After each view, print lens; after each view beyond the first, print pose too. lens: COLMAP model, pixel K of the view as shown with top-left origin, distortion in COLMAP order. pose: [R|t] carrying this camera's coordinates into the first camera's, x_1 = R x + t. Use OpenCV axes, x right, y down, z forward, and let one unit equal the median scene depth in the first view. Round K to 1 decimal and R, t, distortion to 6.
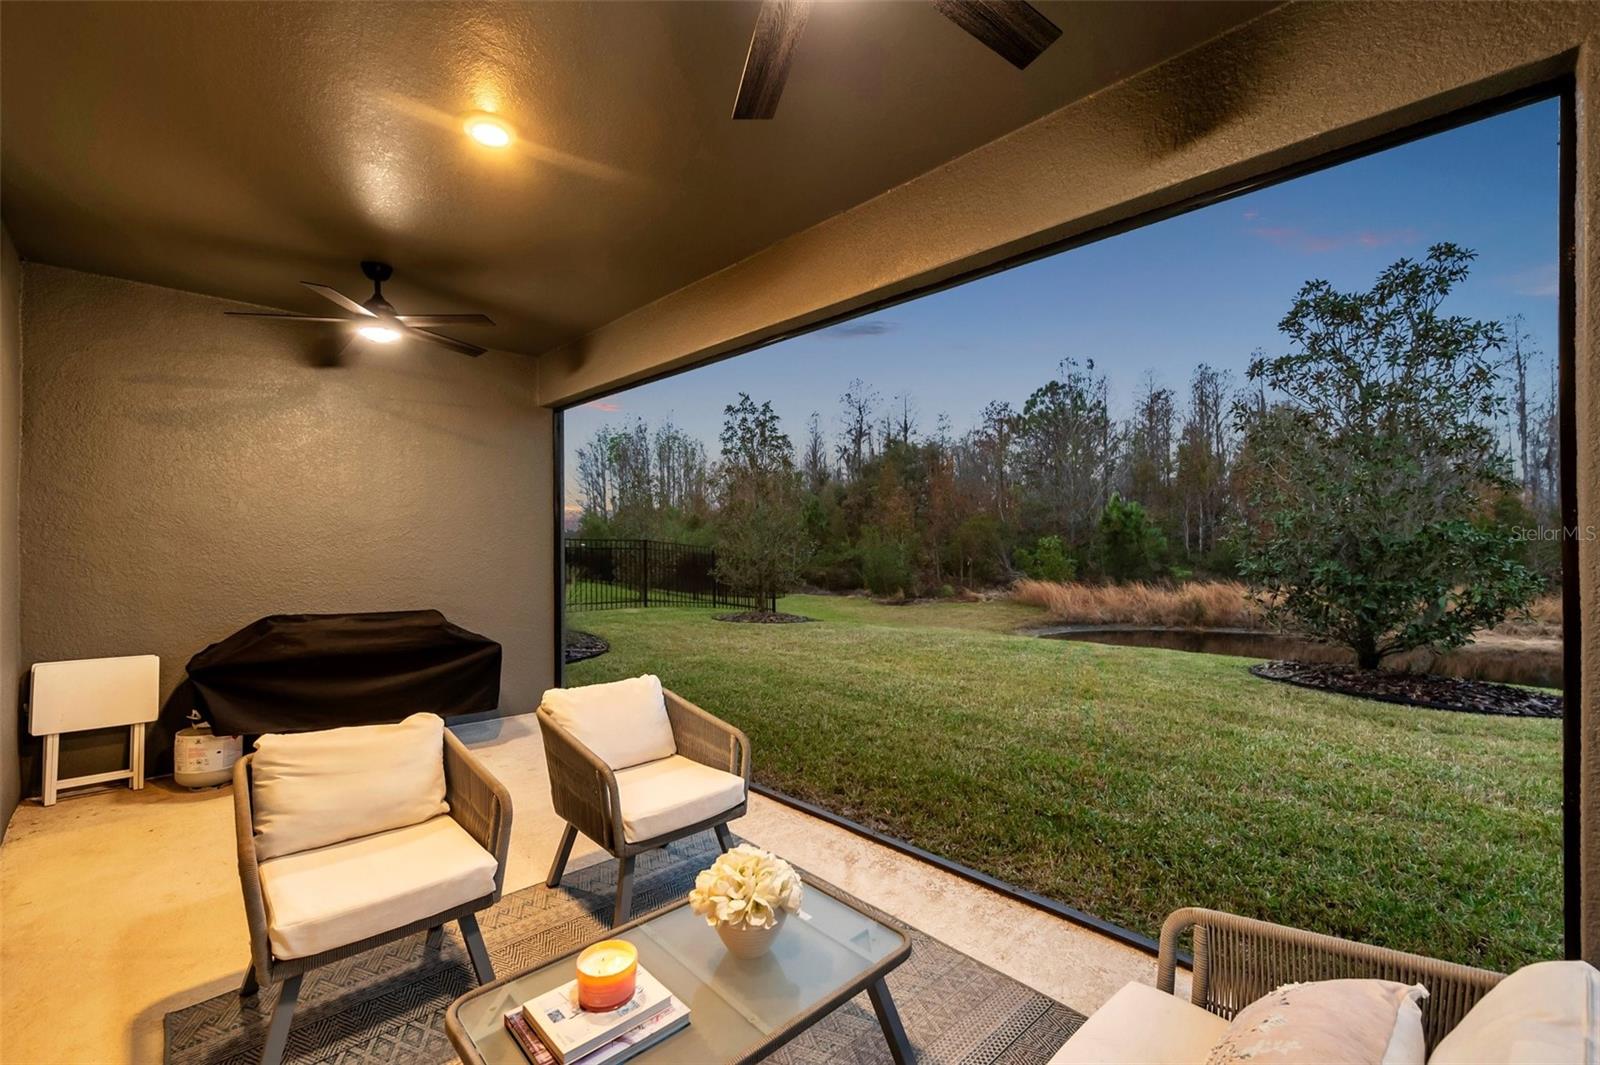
lens RADIAL K [[675.1, 0, 800.5], [0, 675.1, 535.4], [0, 0, 1]] dist [0.000843, 0.000042]
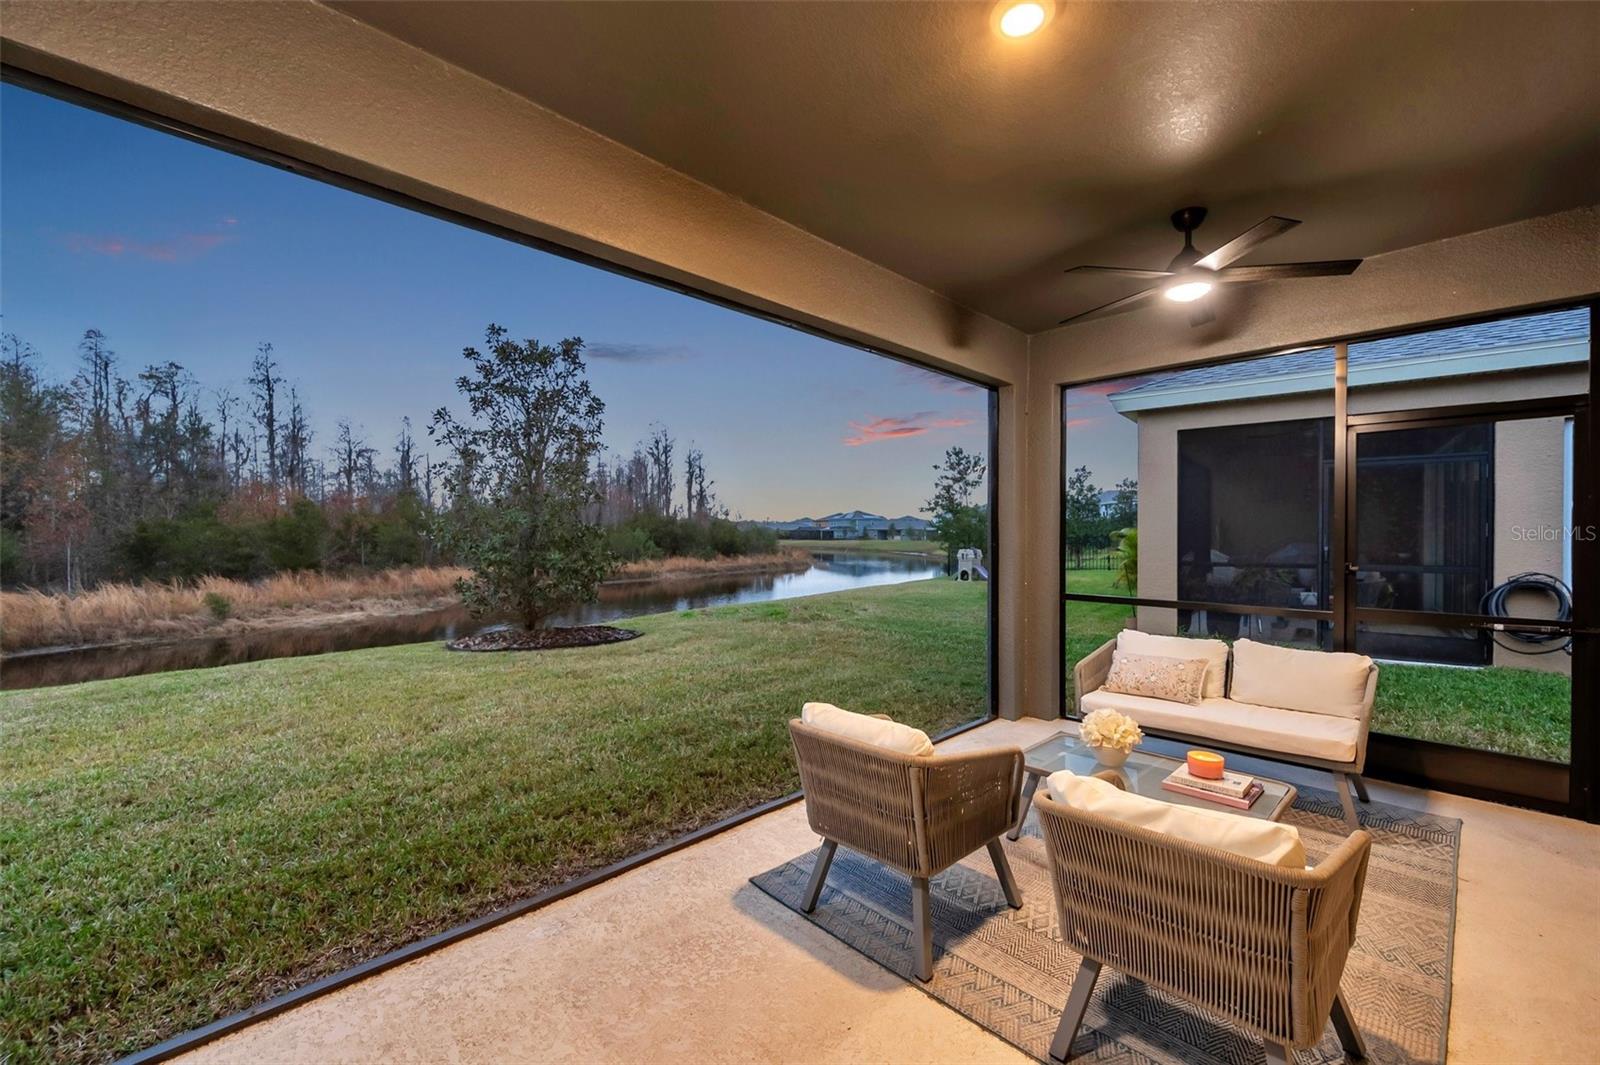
lens RADIAL K [[650.7, 0, 801.7], [0, 650.7, 536.1], [0, 0, 1]] dist [0.004420, 0.000218]
pose [[-0.022441, 0.002351, 0.999745, -0.142063], [-0.009843, 0.999948, -0.002573, 0.002013], [-0.999700, -0.009899, -0.022416, 0.148581]]
